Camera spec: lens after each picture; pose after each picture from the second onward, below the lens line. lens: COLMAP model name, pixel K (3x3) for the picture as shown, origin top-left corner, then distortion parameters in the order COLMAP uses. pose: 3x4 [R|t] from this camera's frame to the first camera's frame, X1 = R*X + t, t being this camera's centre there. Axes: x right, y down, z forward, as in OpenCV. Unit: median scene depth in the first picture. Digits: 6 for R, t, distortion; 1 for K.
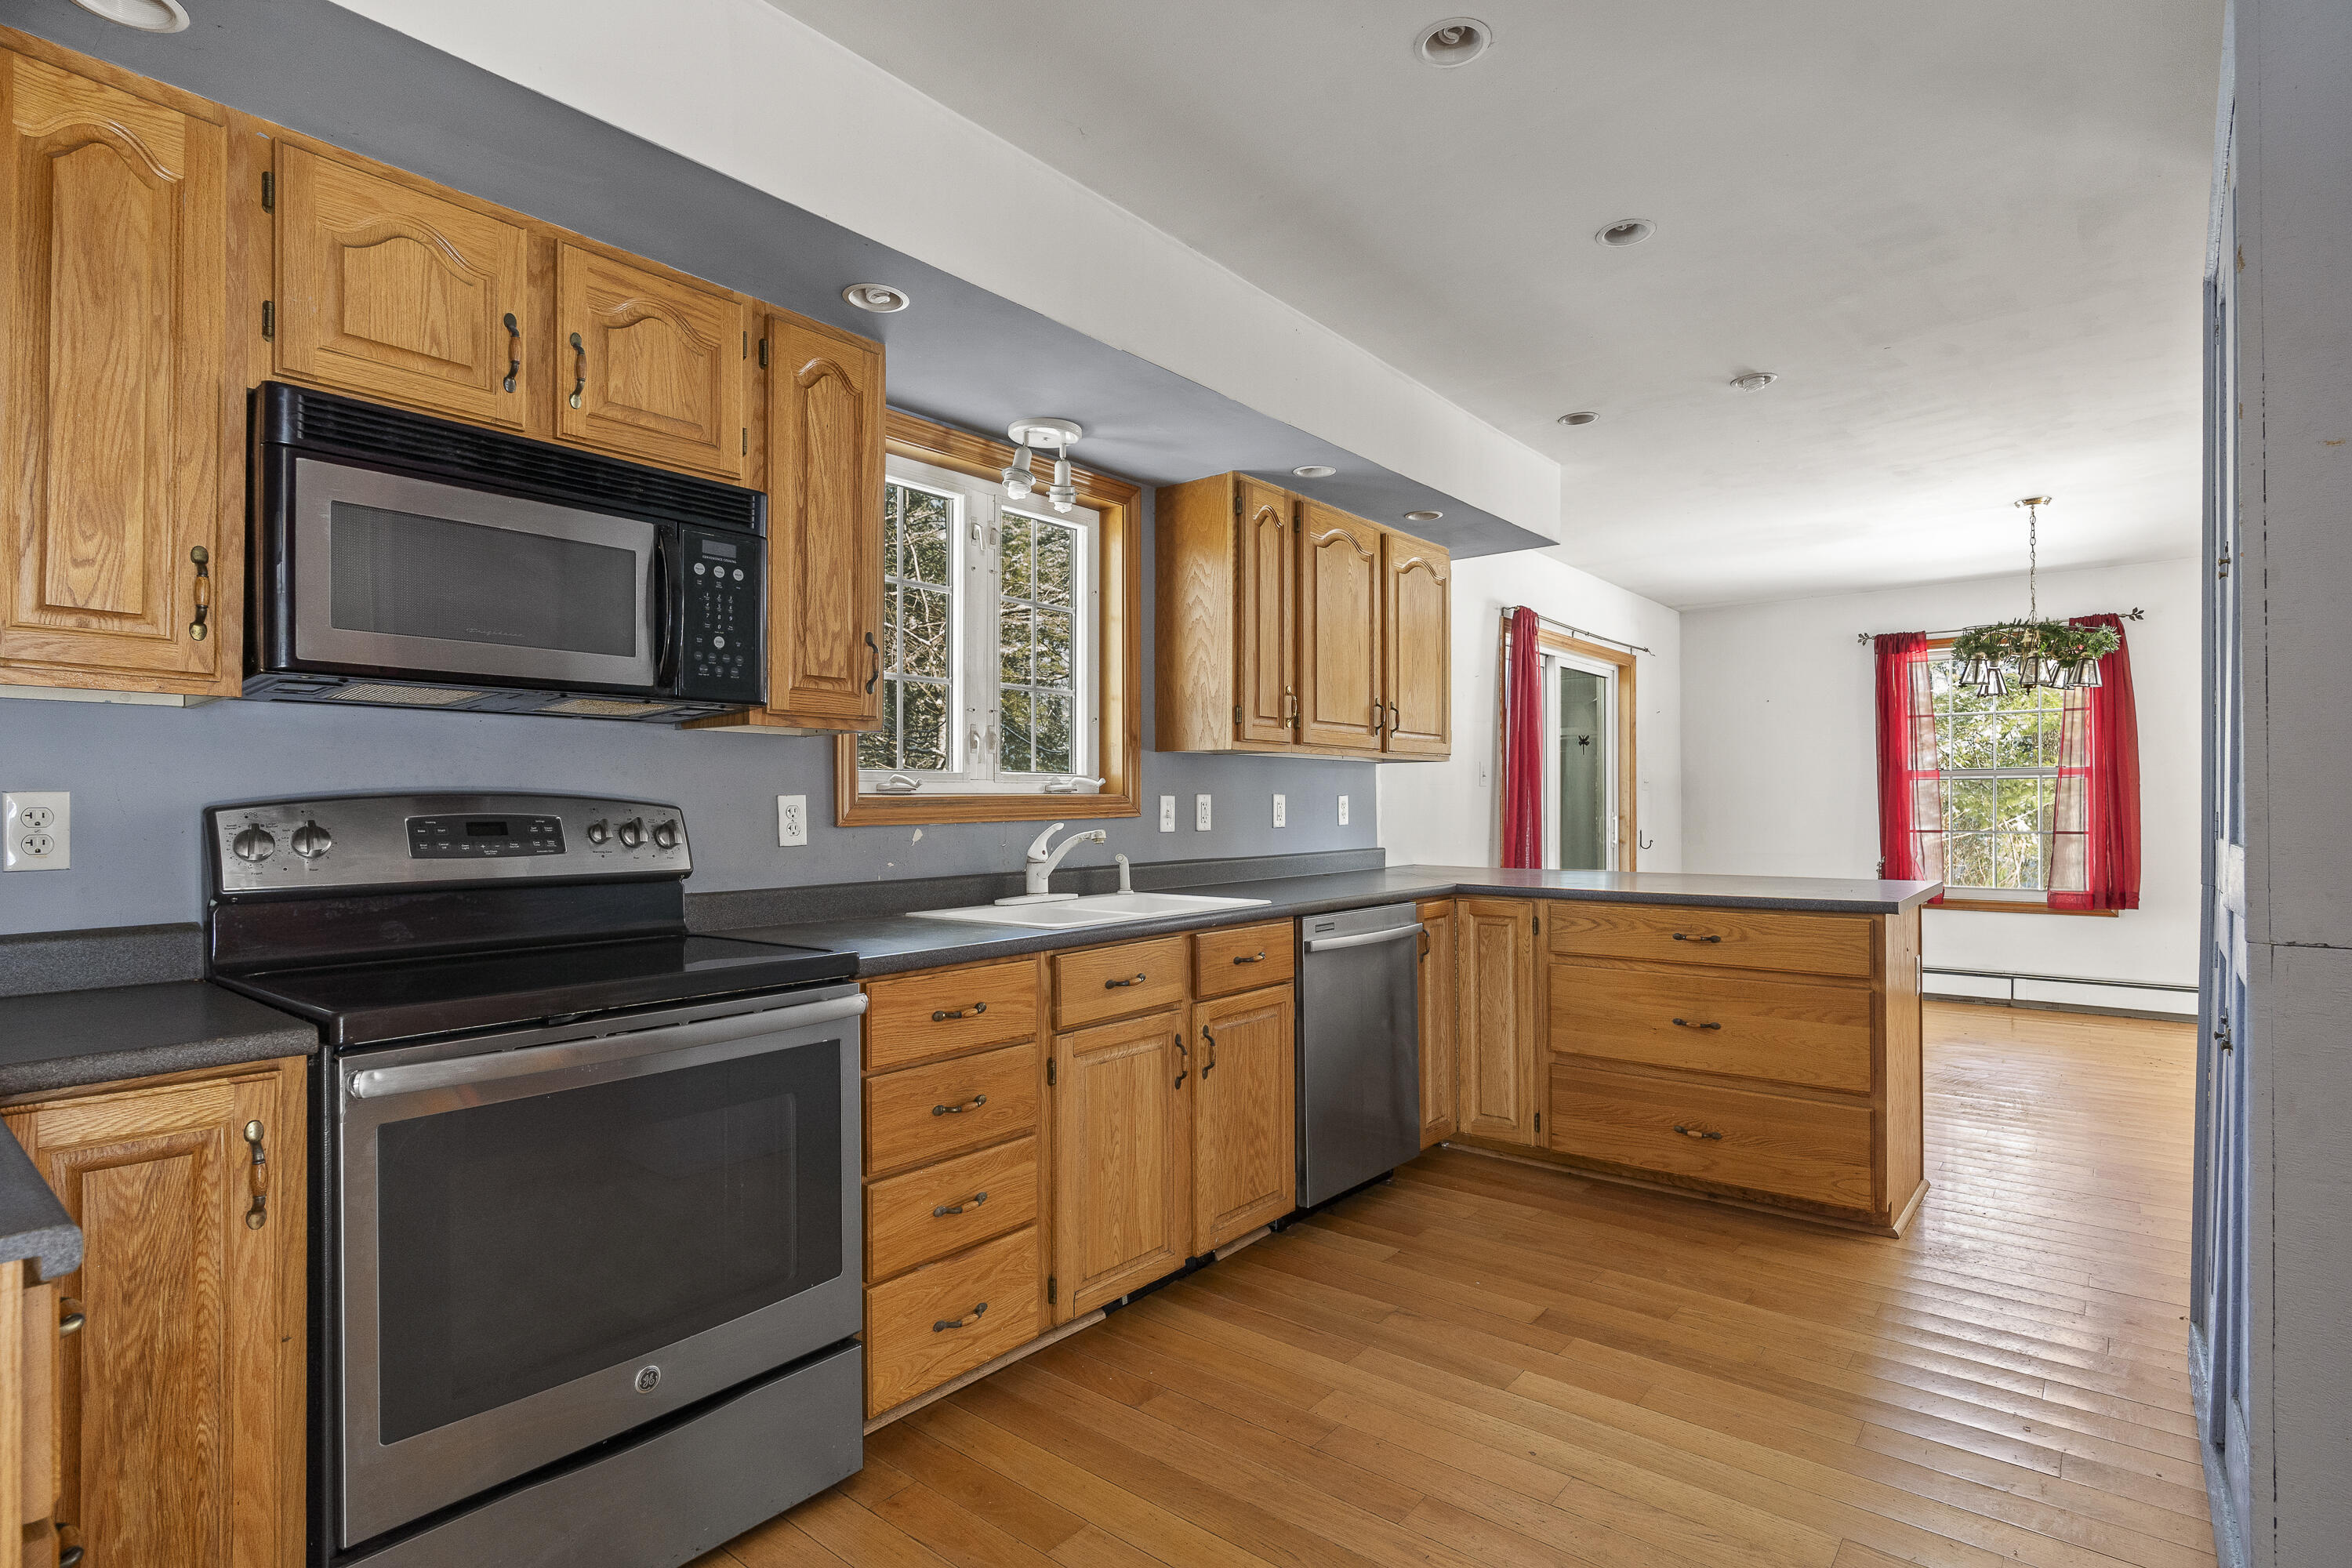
lens RADIAL K [[1155.6, 0, 1175.2], [0, 1155.6, 798.7], [0, 0, 1]] dist [0.000732, 0.000101]
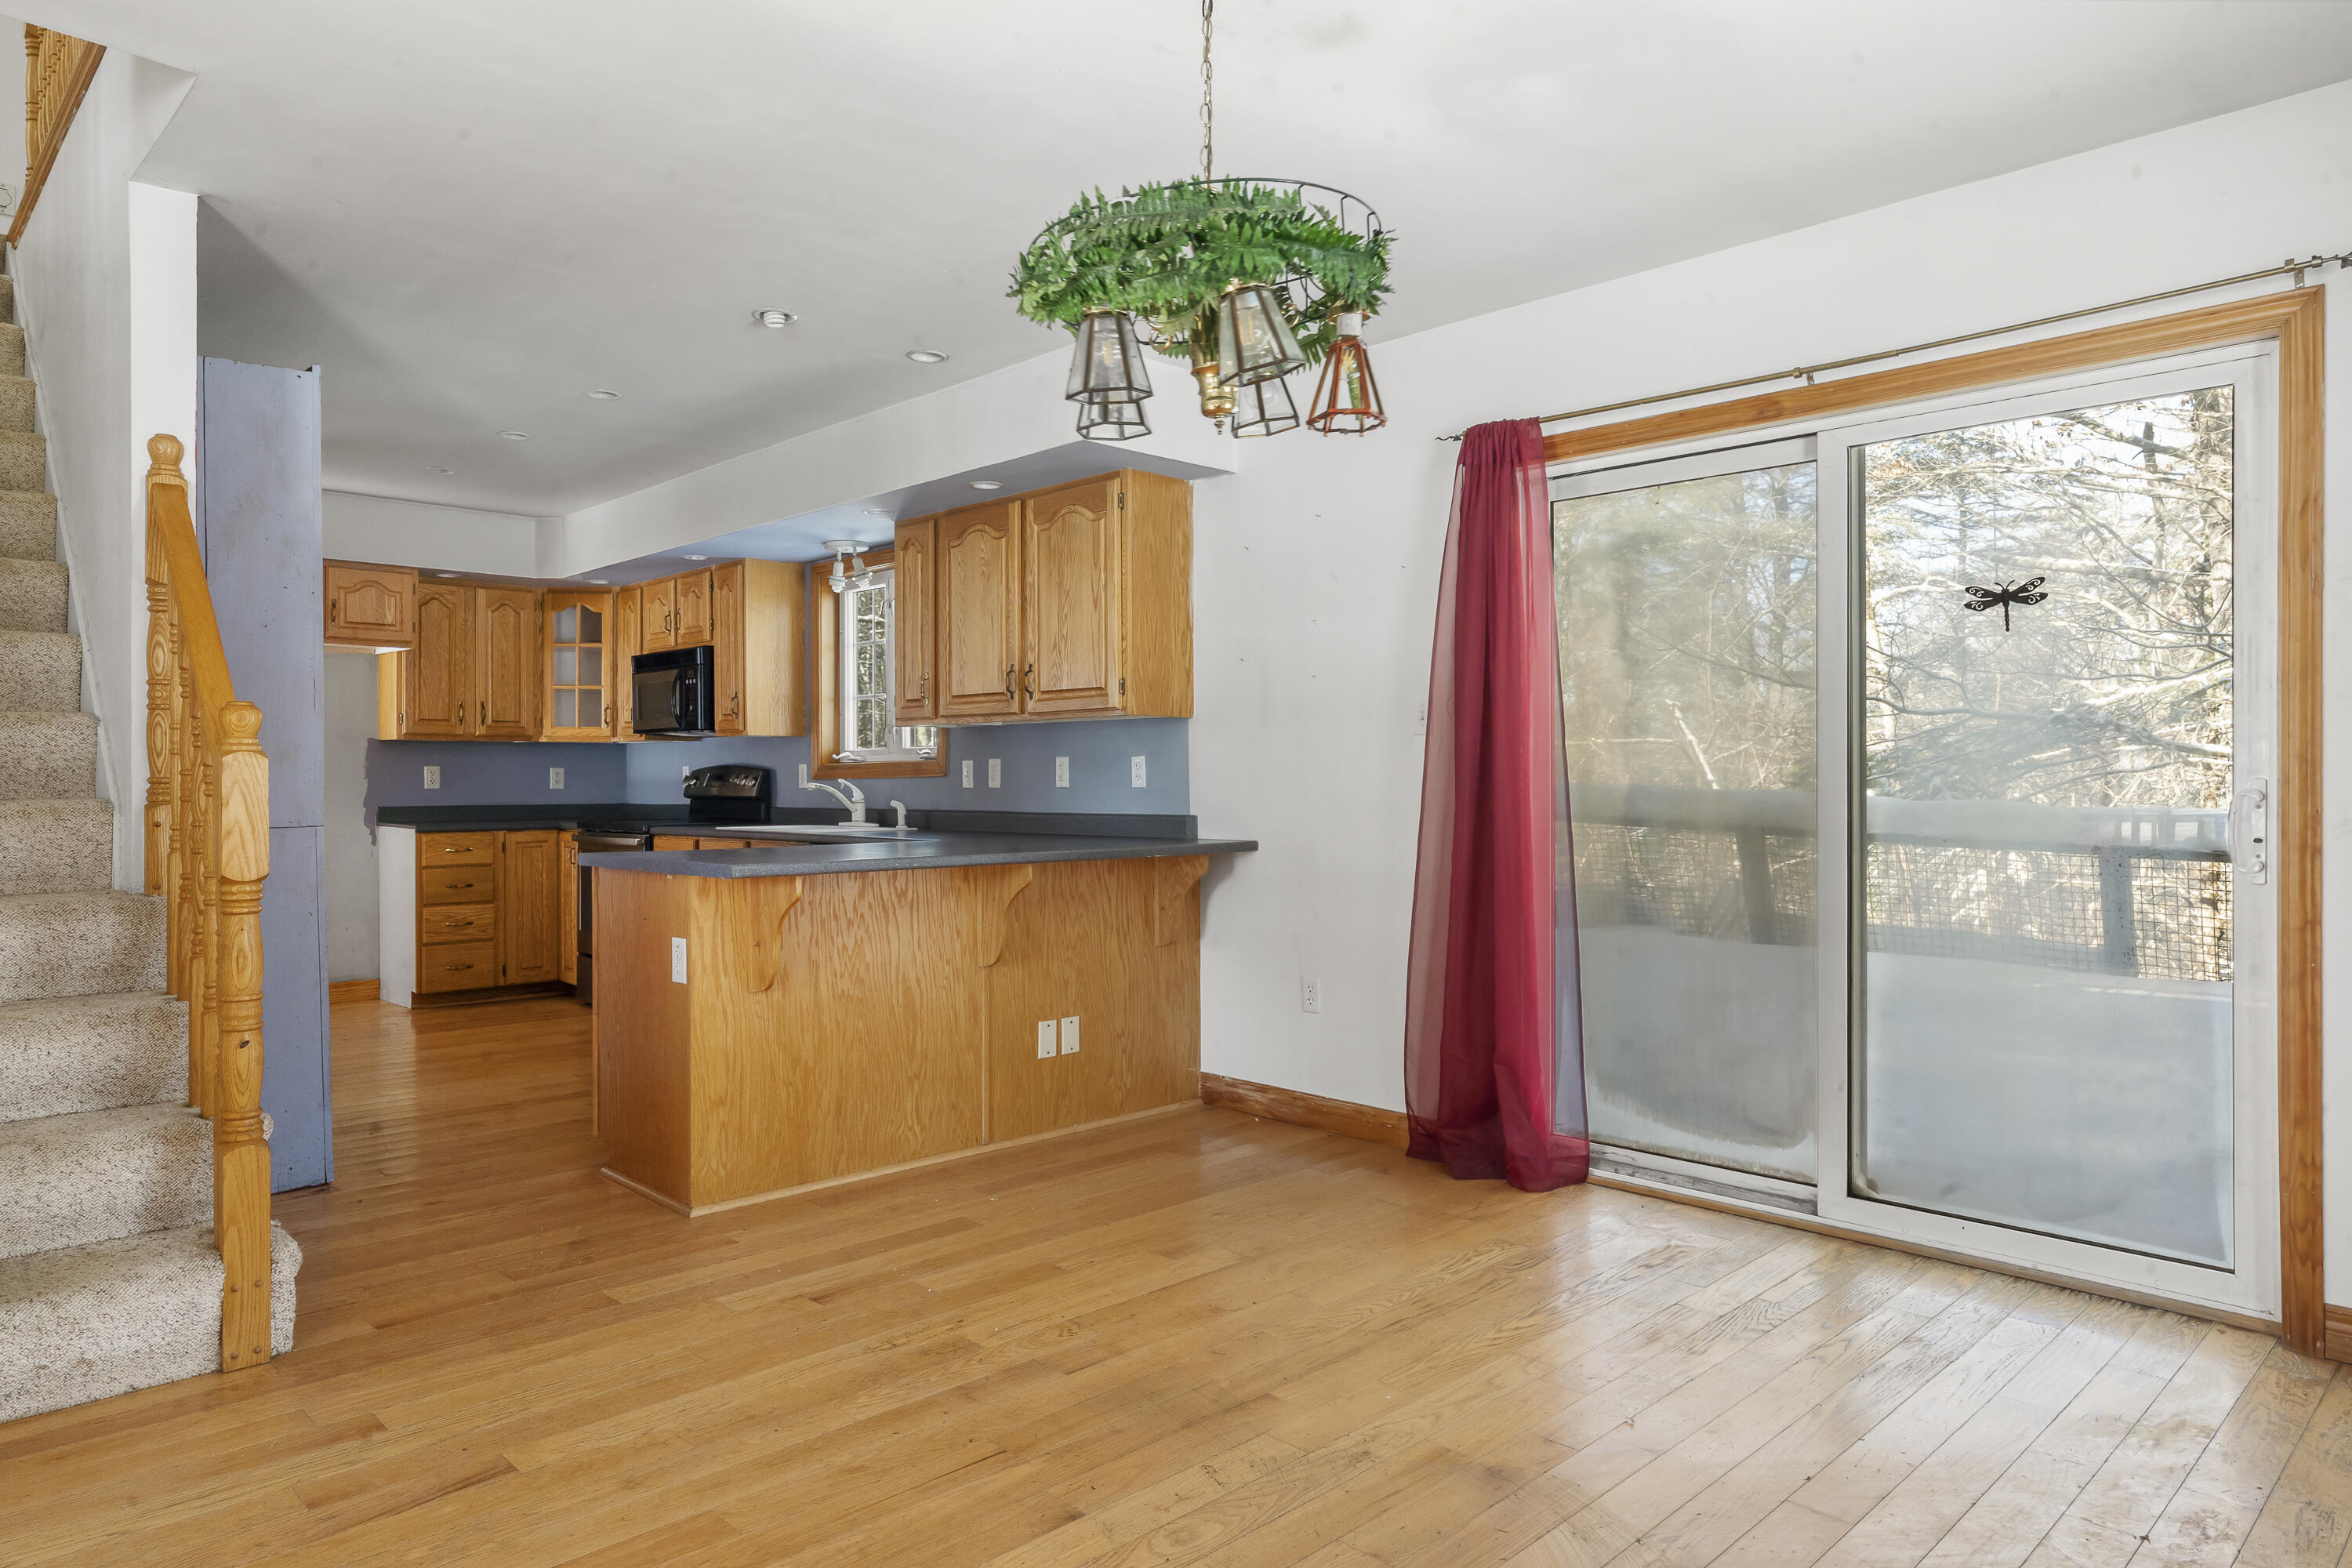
lens RADIAL K [[1442.5, 0, 1175.8], [0, 1442.5, 779.4], [0, 0, 1]] dist [0.002230, 0.000290]
pose [[-0.097023, 0.002635, -0.995279, 1.530203], [0.005447, 0.999983, 0.002116, 0.016070], [0.995267, -0.005216, -0.097036, 1.339879]]
